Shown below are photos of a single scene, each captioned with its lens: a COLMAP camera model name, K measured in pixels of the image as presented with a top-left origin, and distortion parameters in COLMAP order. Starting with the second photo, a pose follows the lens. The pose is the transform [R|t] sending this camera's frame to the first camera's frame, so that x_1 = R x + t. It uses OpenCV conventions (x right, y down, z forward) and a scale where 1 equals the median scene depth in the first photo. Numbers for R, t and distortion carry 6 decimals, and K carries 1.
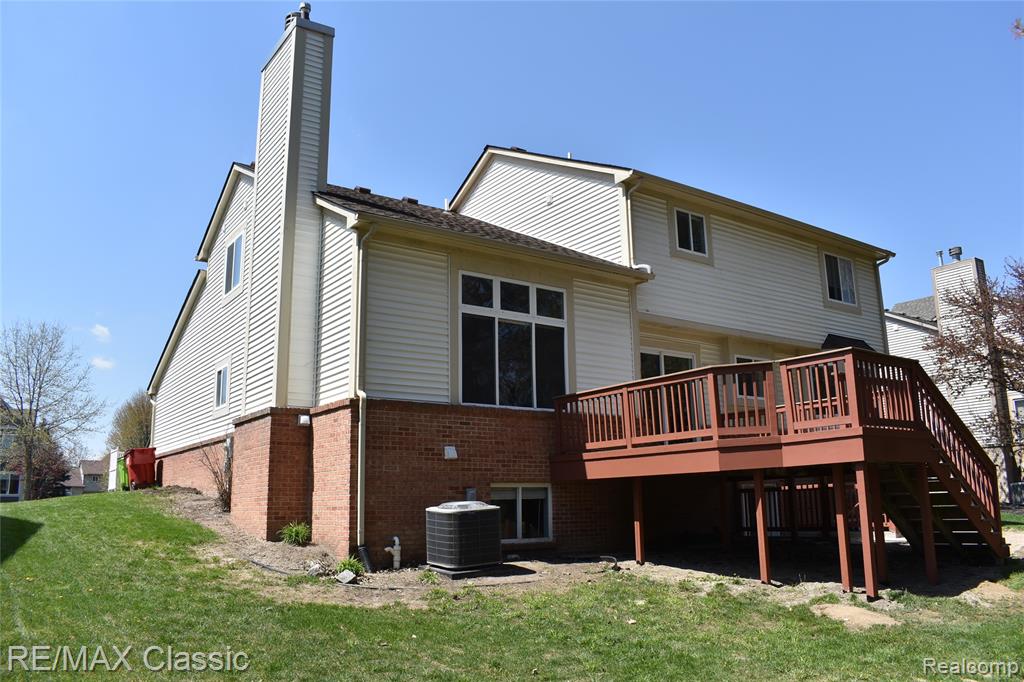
lens RADIAL K [[794.3, 0, 512.9], [0, 794.3, 332.2], [0, 0, 1]] dist [-0.098178, 0.018692]
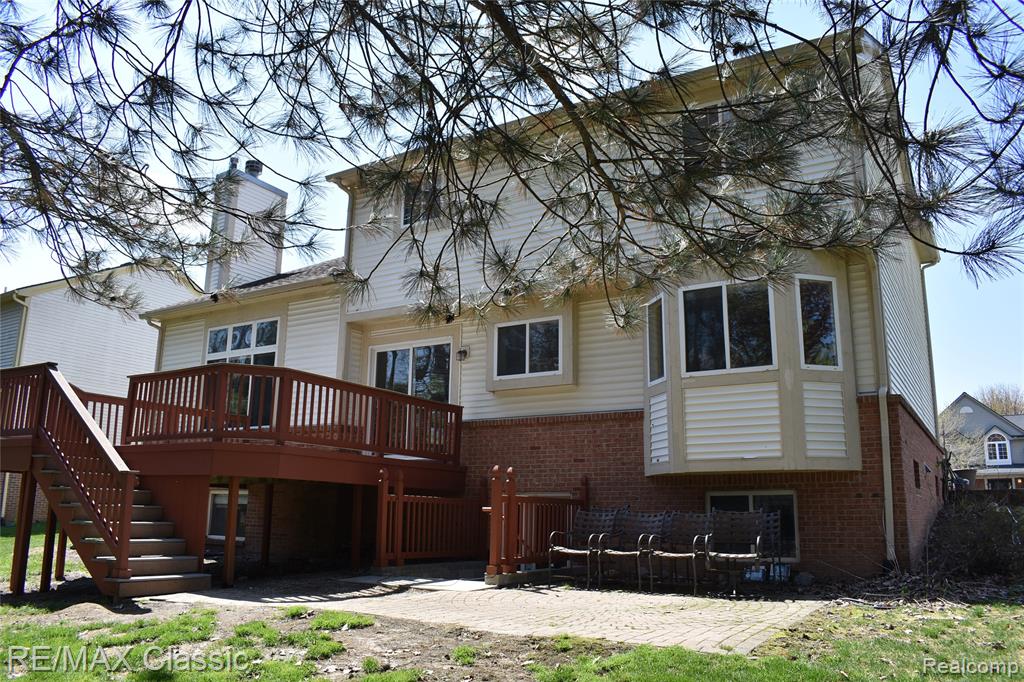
lens RADIAL K [[794.3, 0, 513.5], [0, 794.3, 335.0], [0, 0, 1]] dist [-0.098178, 0.018692]
pose [[0.396425, -0.187633, -0.898688, 1.173302], [0.173590, 0.976554, -0.127317, 0.167213], [0.901506, -0.105531, 0.419702, 0.821980]]
